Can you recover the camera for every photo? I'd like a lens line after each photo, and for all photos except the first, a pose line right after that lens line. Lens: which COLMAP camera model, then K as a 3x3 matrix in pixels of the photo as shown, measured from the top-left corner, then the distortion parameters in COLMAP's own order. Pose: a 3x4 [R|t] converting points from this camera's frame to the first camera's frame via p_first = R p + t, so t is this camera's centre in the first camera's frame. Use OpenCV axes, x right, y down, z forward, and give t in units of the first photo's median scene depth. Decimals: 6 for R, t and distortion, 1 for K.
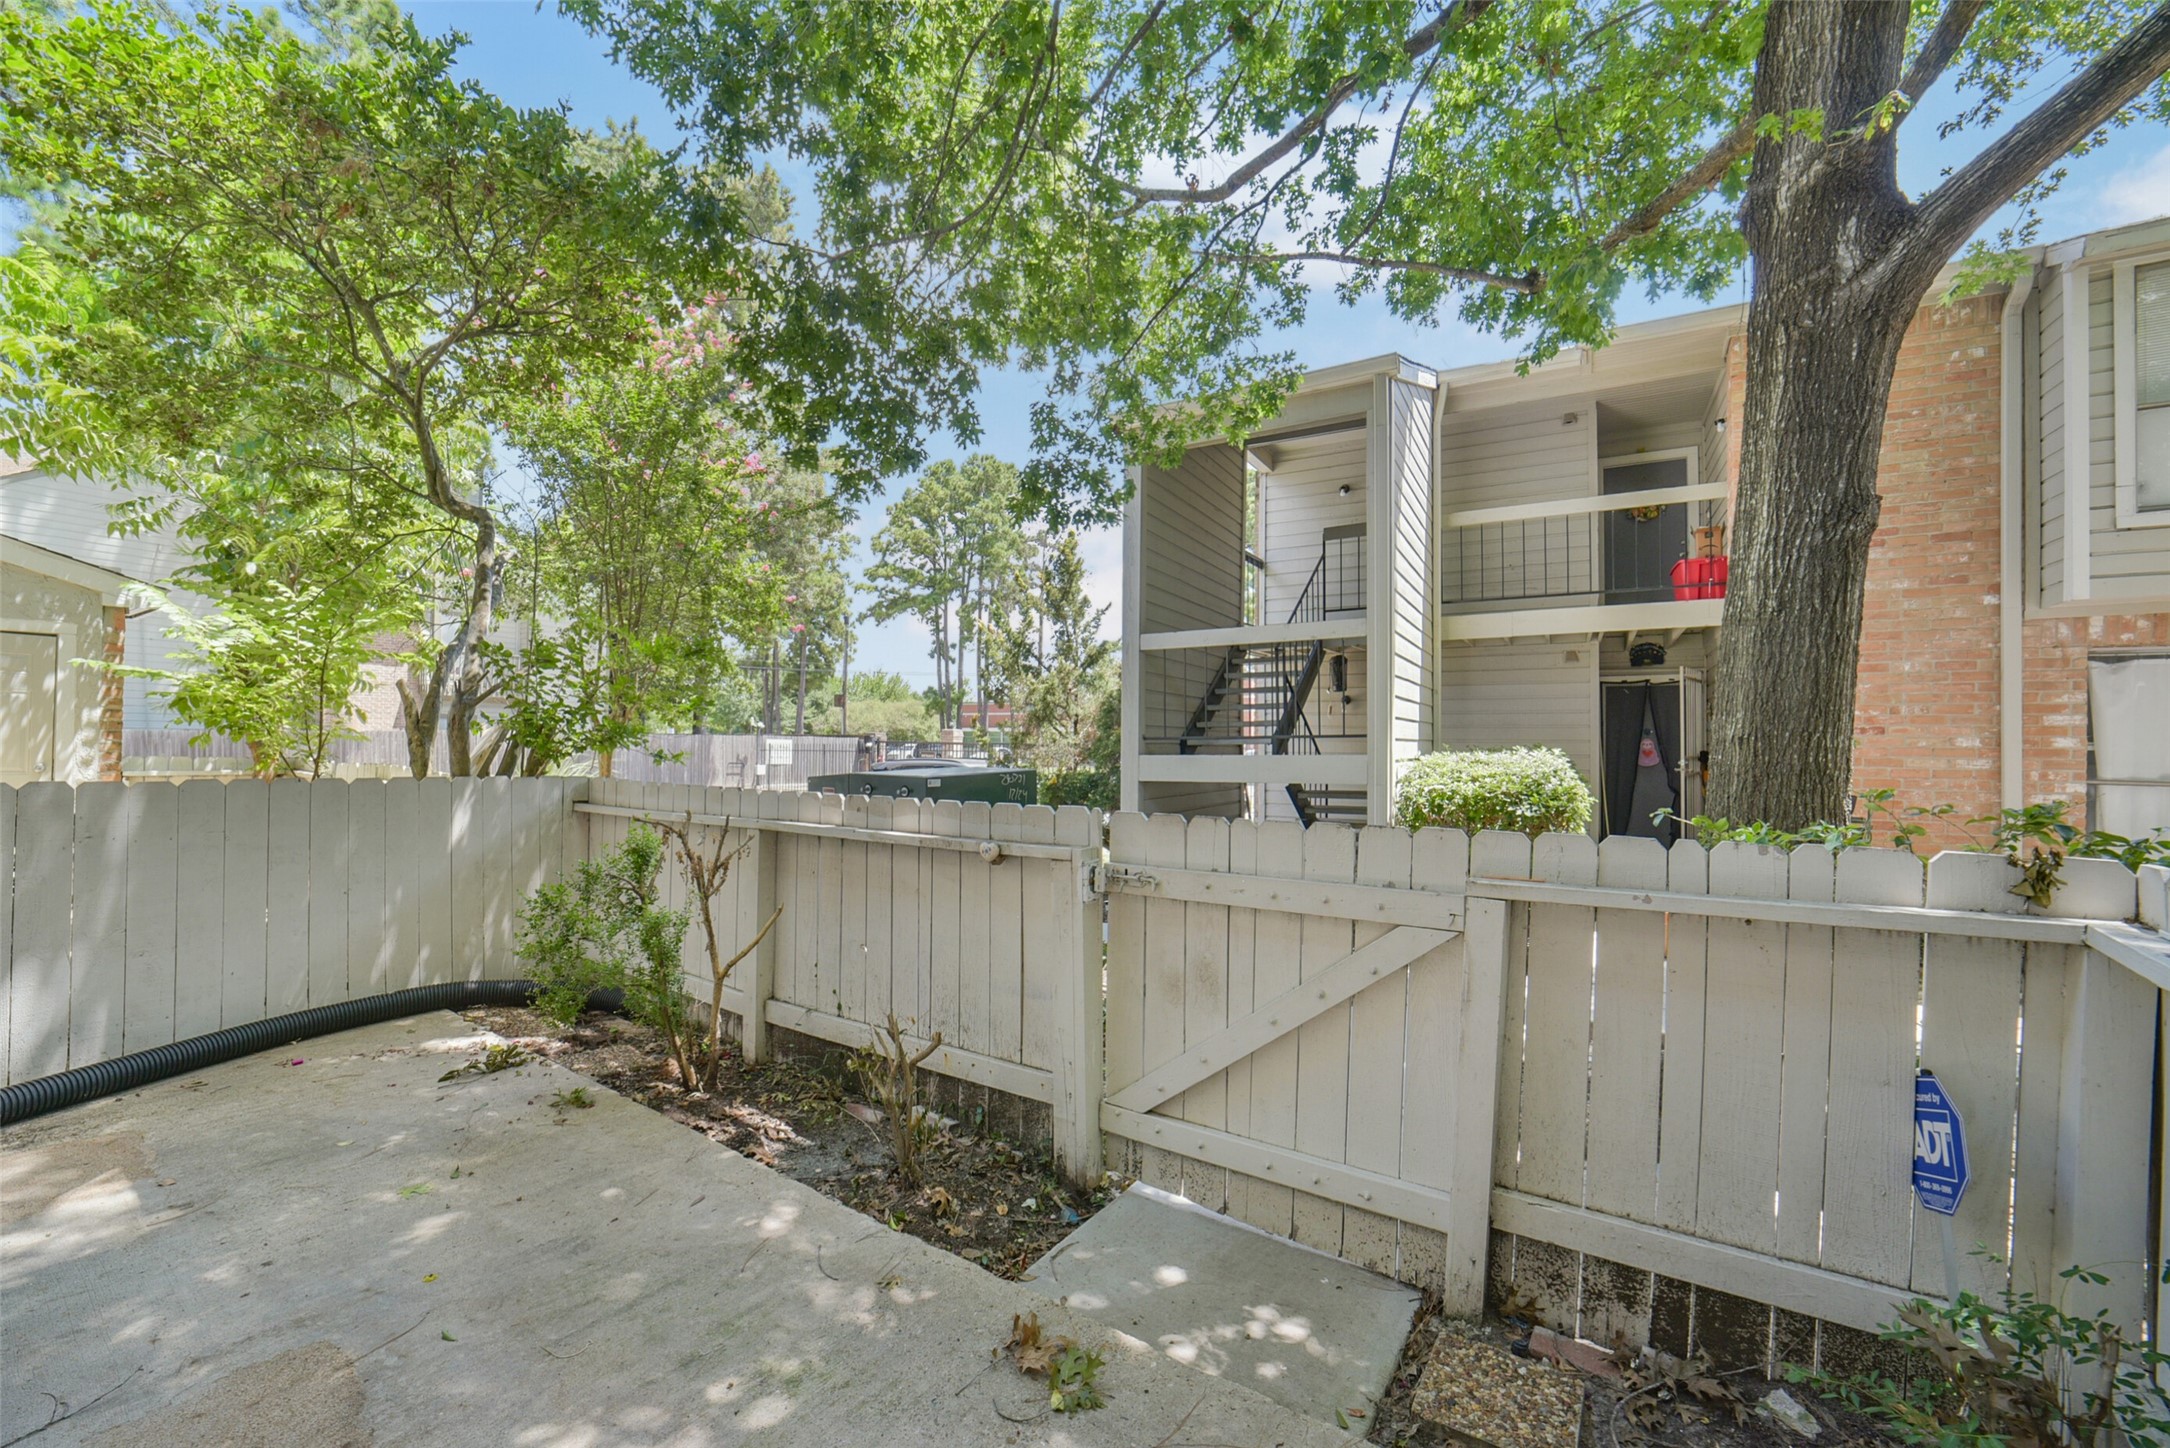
lens RADIAL K [[864.6, 0, 1081.1], [0, 864.6, 729.5], [0, 0, 1]] dist [-0.039795, 0.010817]
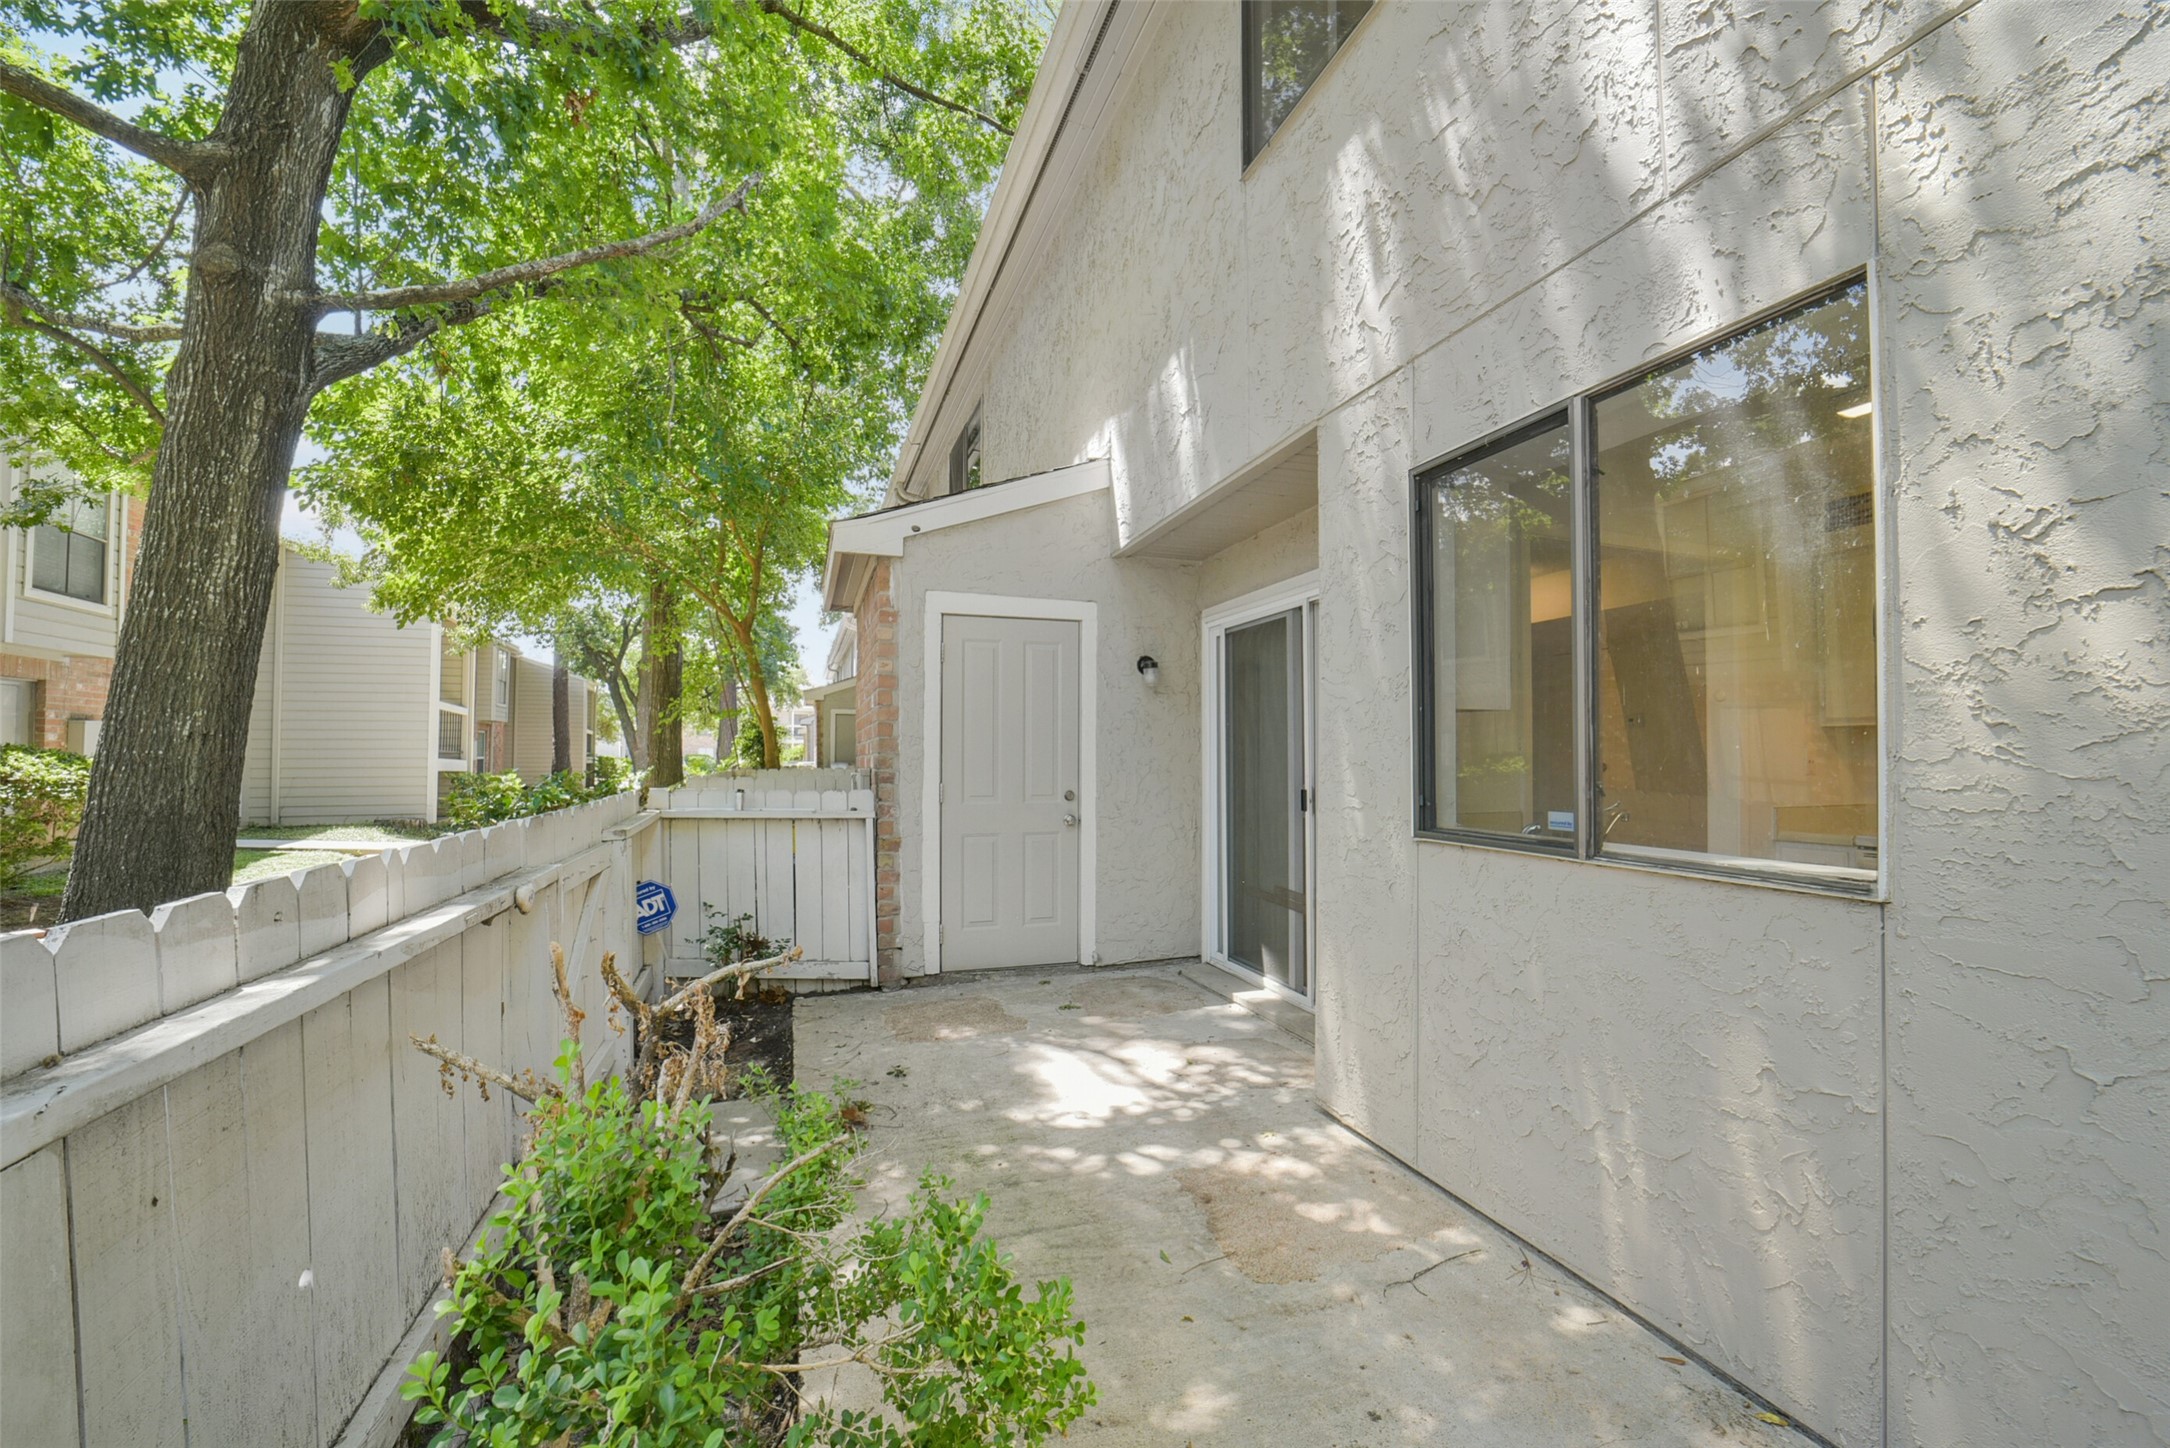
lens RADIAL K [[864.6, 0, 1081.1], [0, 864.6, 729.5], [0, 0, 1]] dist [-0.039795, 0.010817]
pose [[-0.791982, 0.010391, 0.610456, -1.114204], [-0.020046, 0.998874, -0.043010, 0.038166], [-0.610216, -0.046300, -0.790881, 1.621339]]
